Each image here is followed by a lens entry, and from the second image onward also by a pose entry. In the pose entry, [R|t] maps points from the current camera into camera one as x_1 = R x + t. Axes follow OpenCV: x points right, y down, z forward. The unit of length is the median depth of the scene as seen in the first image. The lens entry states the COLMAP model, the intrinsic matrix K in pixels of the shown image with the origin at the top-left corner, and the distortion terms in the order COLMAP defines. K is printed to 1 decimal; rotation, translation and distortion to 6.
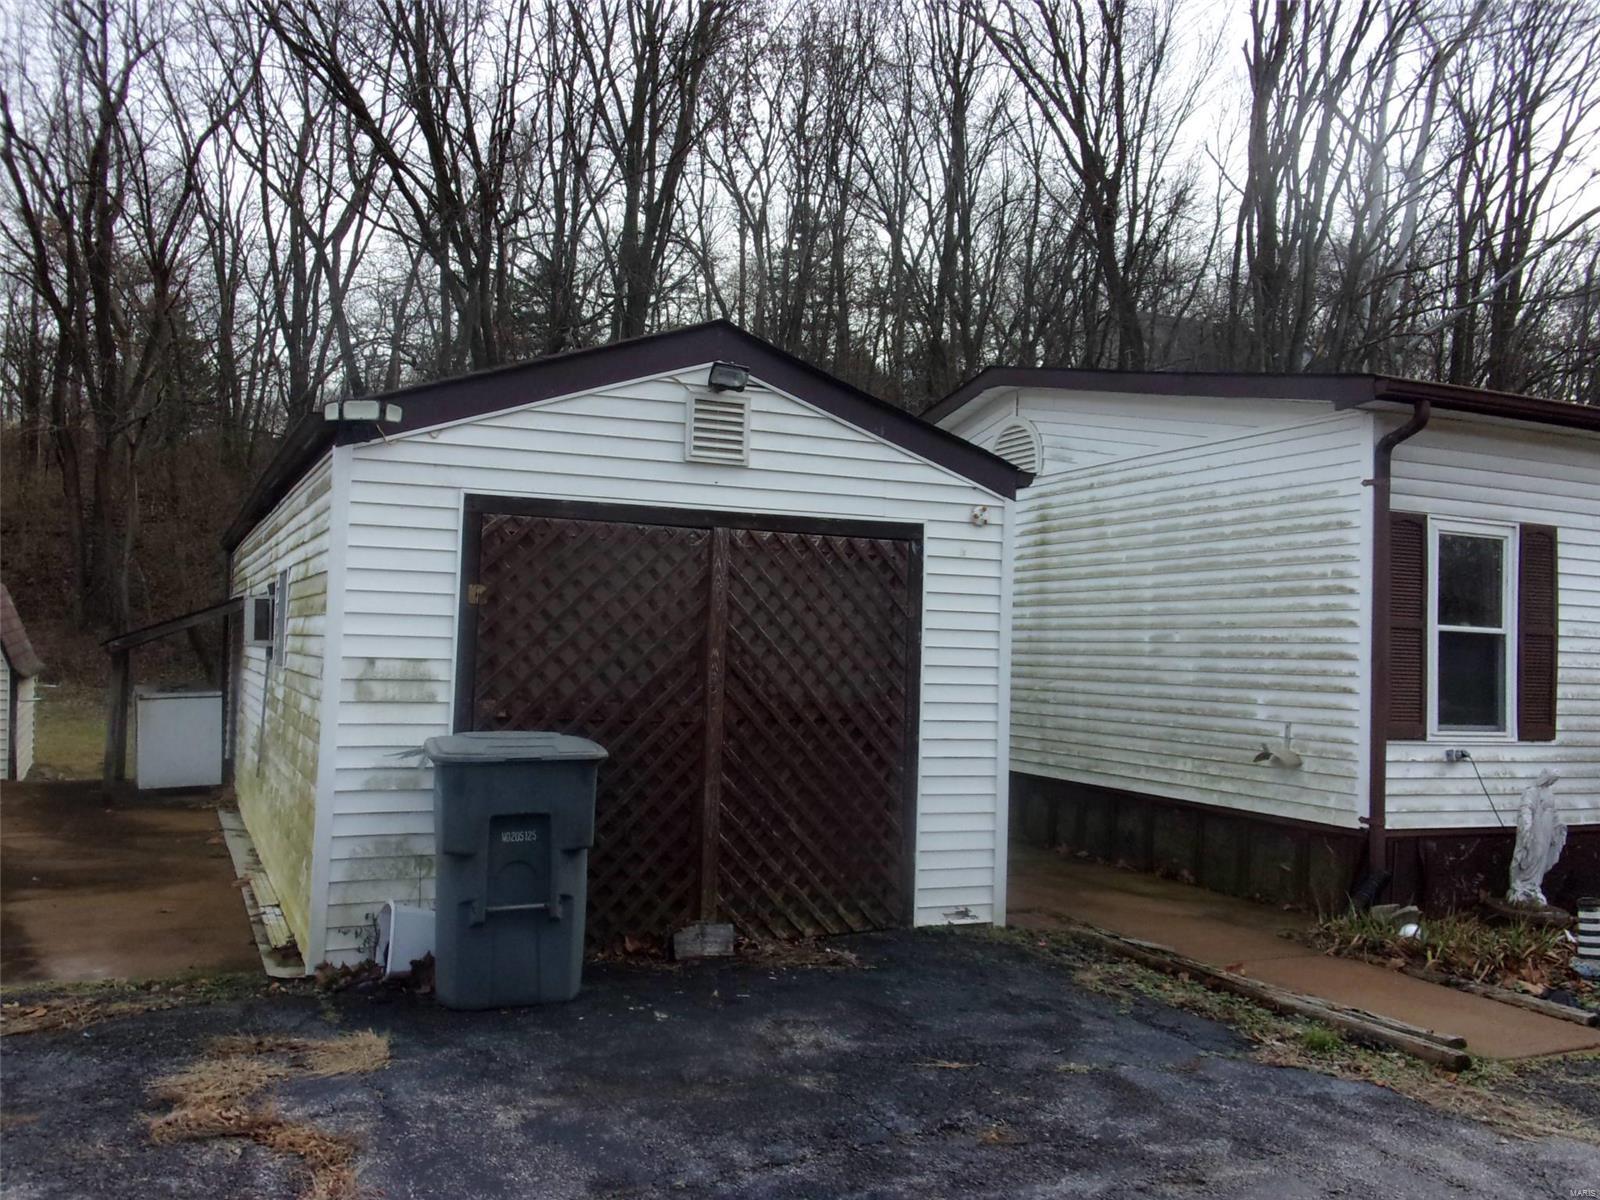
lens RADIAL K [[1343.7, 0, 800.2], [0, 1343.7, 601.6], [0, 0, 1]] dist [0.030134, -0.060071]
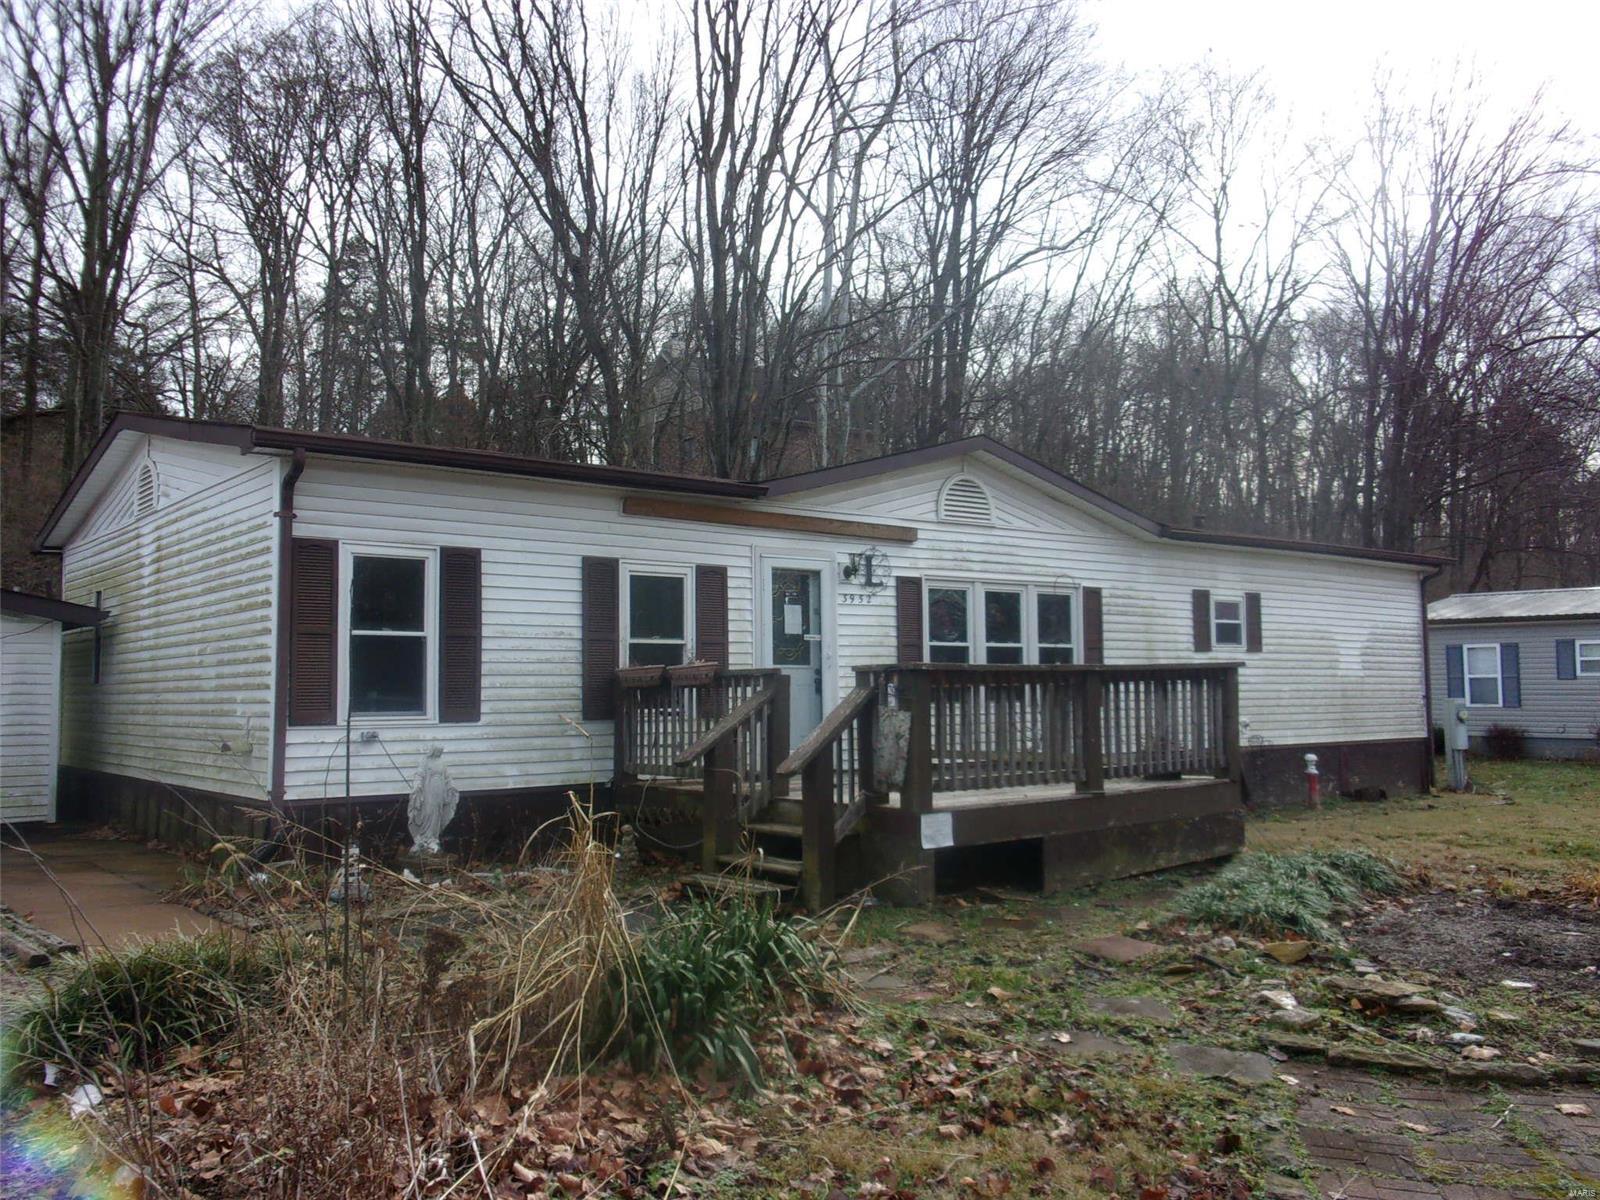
lens RADIAL K [[1343.7, 0, 800.6], [0, 1343.7, 598.5], [0, 0, 1]] dist [0.030134, -0.060071]
pose [[0.962829, -0.023481, 0.269088, 0.535182], [0.032065, 0.999106, -0.027547, 0.035224], [-0.268201, 0.035151, 0.962721, -0.280454]]
